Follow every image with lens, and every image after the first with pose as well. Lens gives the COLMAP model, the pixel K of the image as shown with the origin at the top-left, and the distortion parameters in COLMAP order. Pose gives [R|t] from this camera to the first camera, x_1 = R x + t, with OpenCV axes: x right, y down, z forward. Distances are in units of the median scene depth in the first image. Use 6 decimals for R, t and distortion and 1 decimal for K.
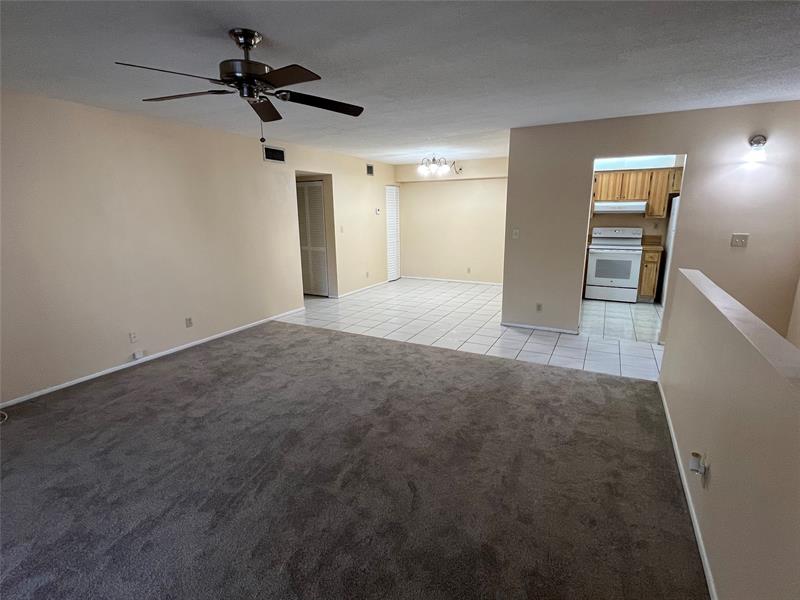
lens RADIAL K [[390.7, 0, 400.0], [0, 390.7, 300.0], [0, 0, 1]] dist [0.000384, 0.000018]
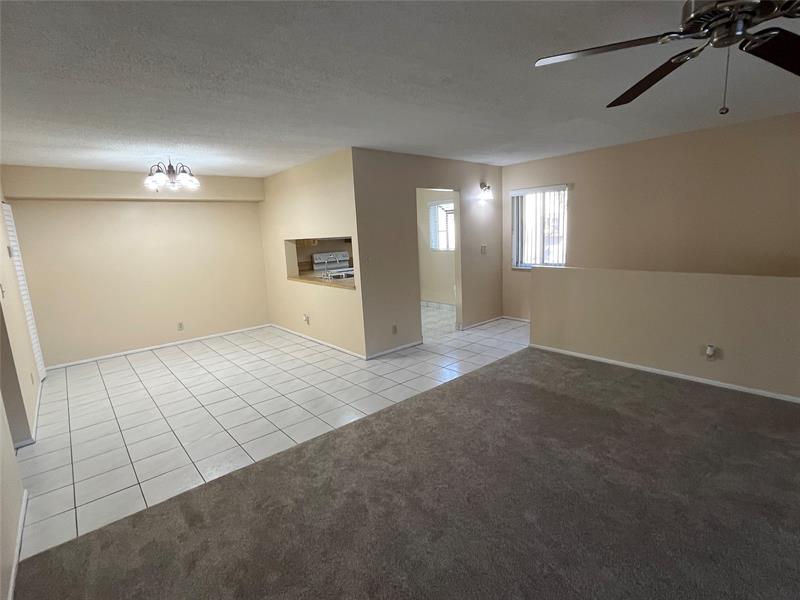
lens RADIAL K [[390.7, 0, 400.0], [0, 390.7, 300.0], [0, 0, 1]] dist [0.000384, 0.000018]
pose [[0.356829, -0.166693, 0.919177, -0.424222], [0.250872, 0.964905, 0.077596, -0.098508], [-0.899853, 0.202907, 0.386125, 0.453540]]
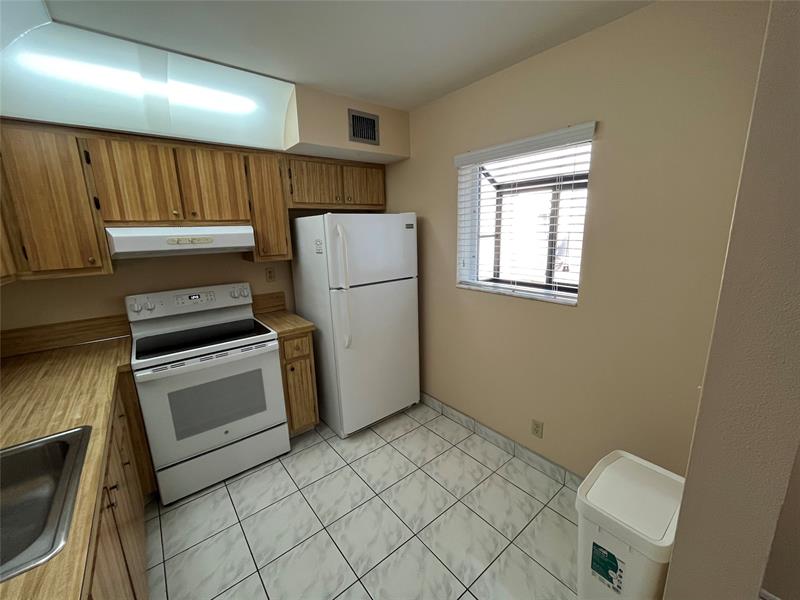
lens RADIAL K [[325.4, 0, 400.0], [0, 325.4, 300.0], [0, 0, 1]] dist [-0.002264, -0.000225]
pose [[0.389755, -0.190399, 0.901021, 0.347875], [0.228538, 0.967785, 0.105649, -0.168170], [-0.892111, 0.164741, 0.420713, 0.698272]]
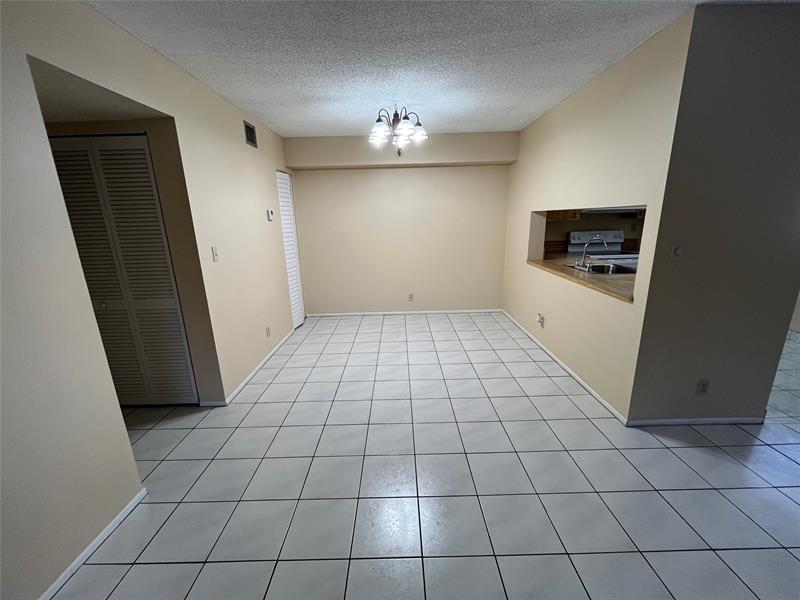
lens RADIAL K [[325.4, 0, 400.0], [0, 325.4, 300.0], [0, 0, 1]] dist [-0.002264, -0.000225]
pose [[0.880309, -0.127434, 0.456965, -0.148425], [0.119857, 0.991740, 0.045671, -0.128761], [-0.459010, 0.014565, 0.888312, 0.615701]]
